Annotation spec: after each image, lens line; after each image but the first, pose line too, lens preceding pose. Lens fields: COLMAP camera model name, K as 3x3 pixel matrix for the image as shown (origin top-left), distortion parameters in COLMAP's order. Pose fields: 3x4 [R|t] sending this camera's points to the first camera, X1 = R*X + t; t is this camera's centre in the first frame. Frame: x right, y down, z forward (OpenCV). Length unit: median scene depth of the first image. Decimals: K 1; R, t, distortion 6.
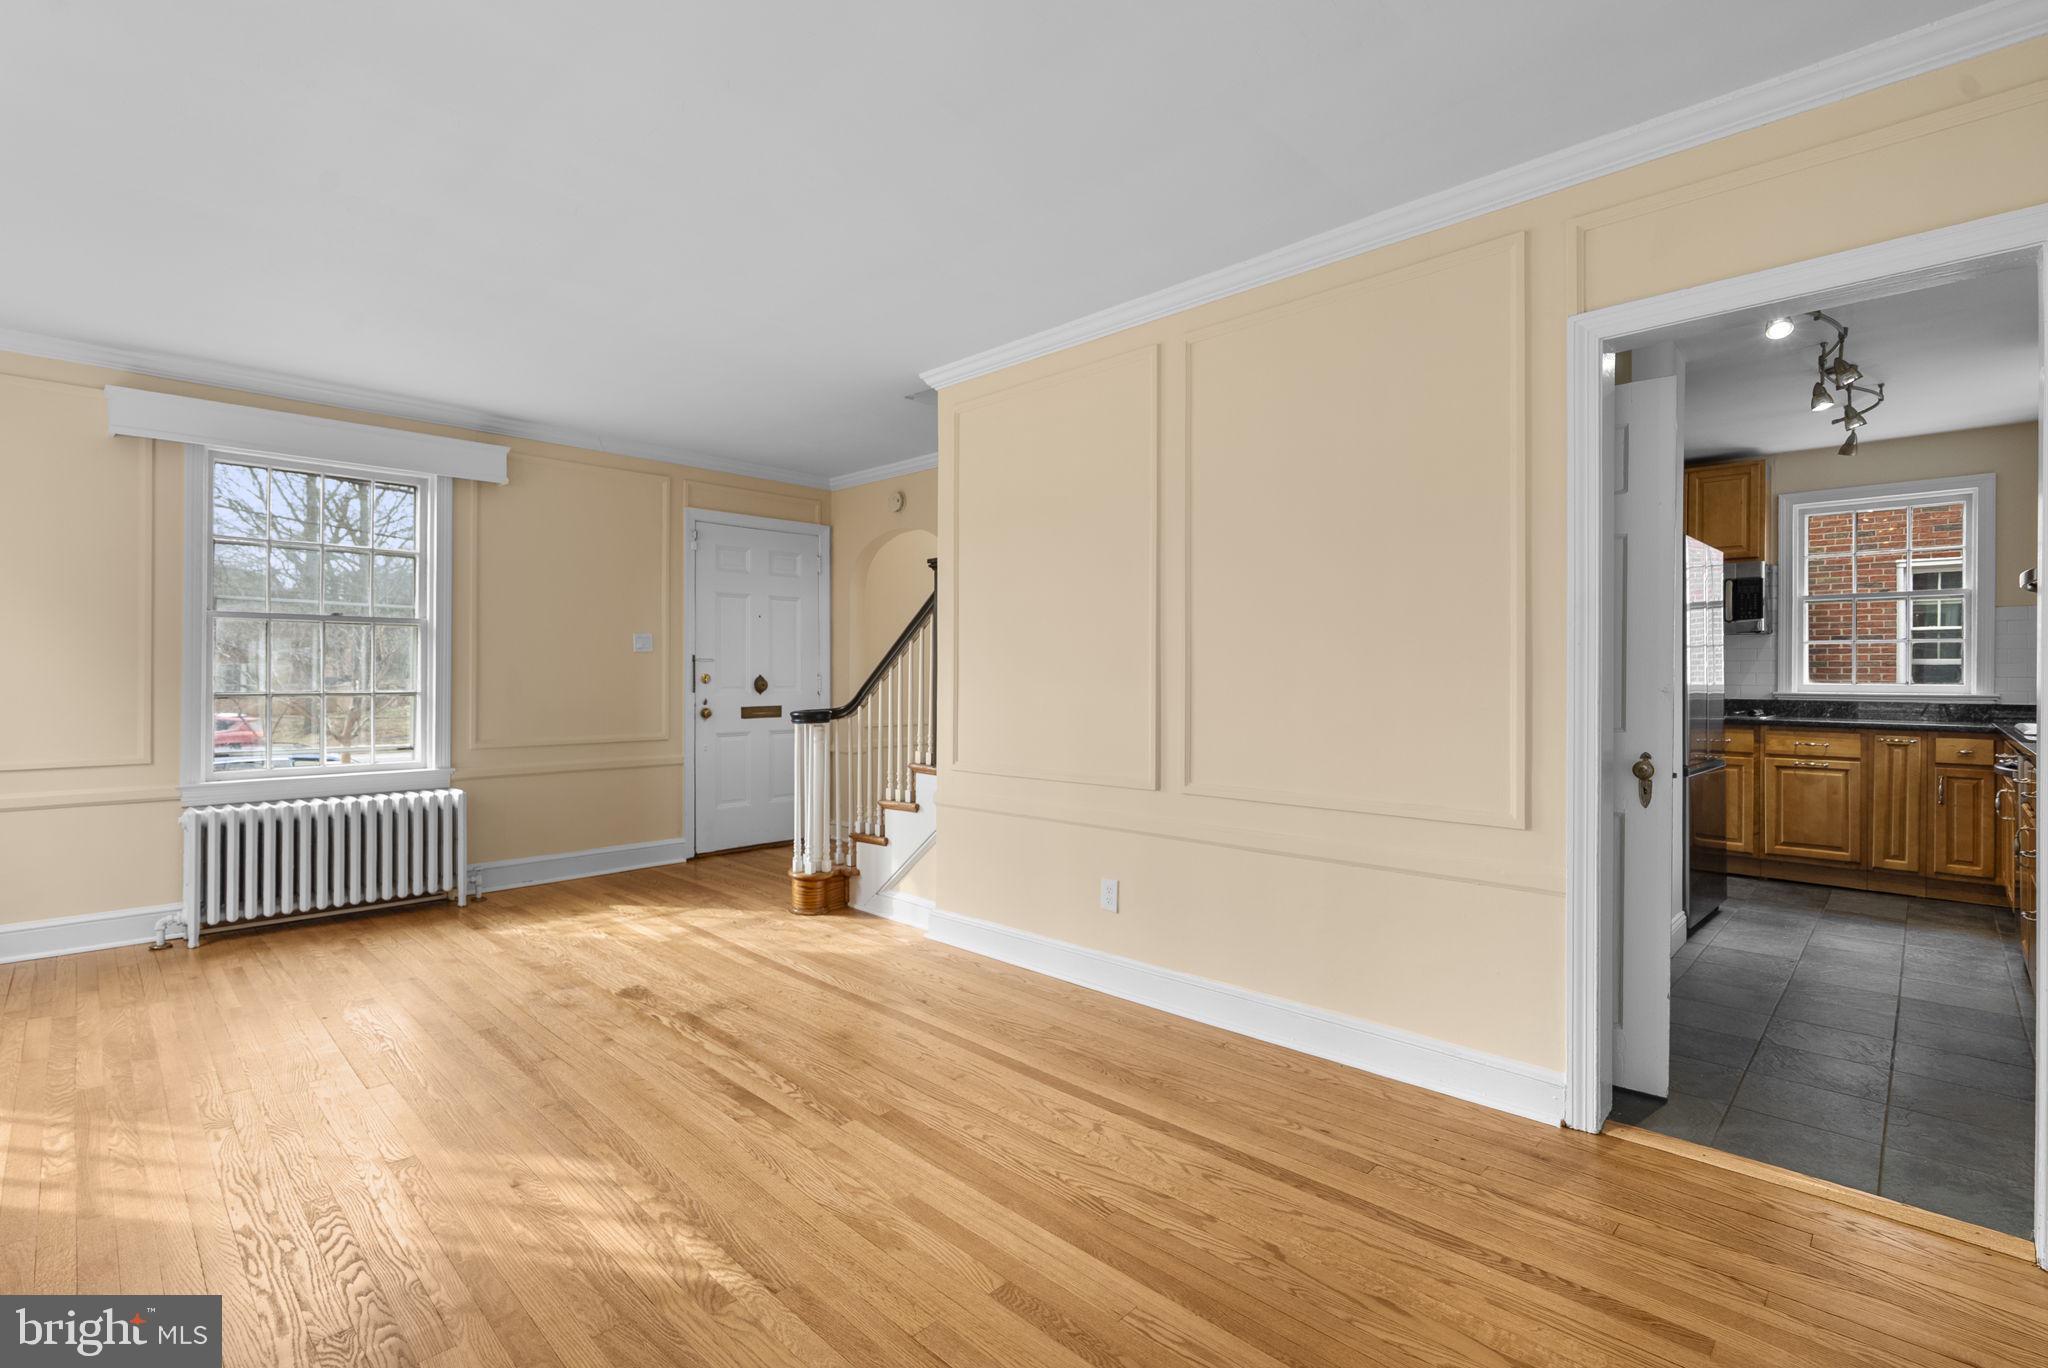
lens RADIAL K [[935.2, 0, 1025.1], [0, 935.2, 678.2], [0, 0, 1]] dist [-0.003167, -0.001815]
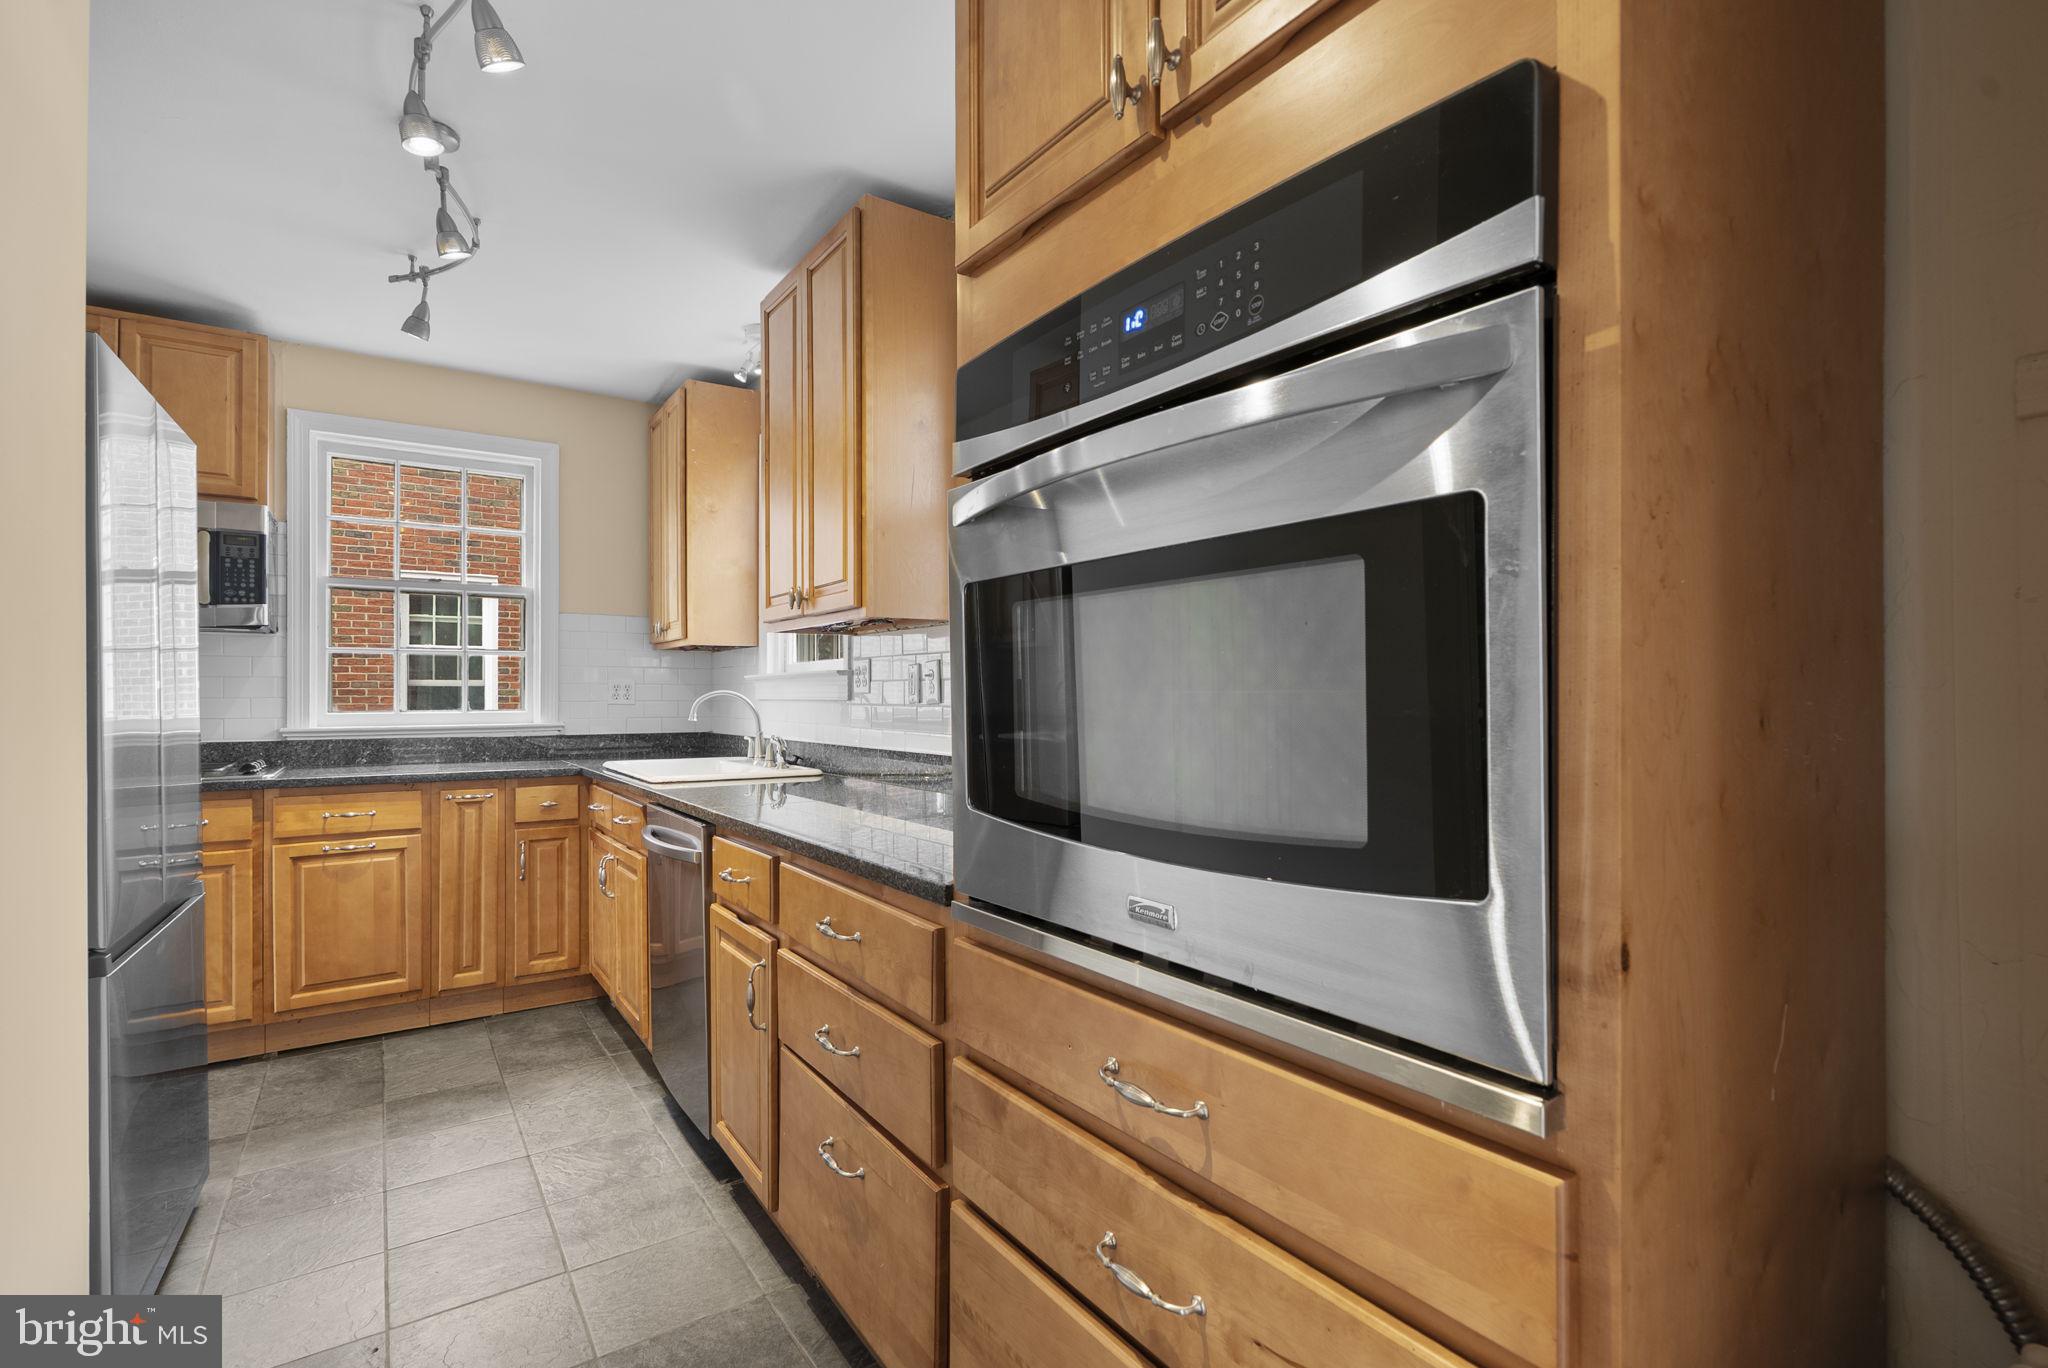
lens RADIAL K [[935.2, 0, 1019.8], [0, 935.2, 691.7], [0, 0, 1]] dist [-0.003167, -0.001815]
pose [[0.193916, 0.002450, 0.981015, 0.320601], [0.010495, 0.999934, -0.004572, -0.001667], [-0.980962, 0.011182, 0.193878, 0.437990]]
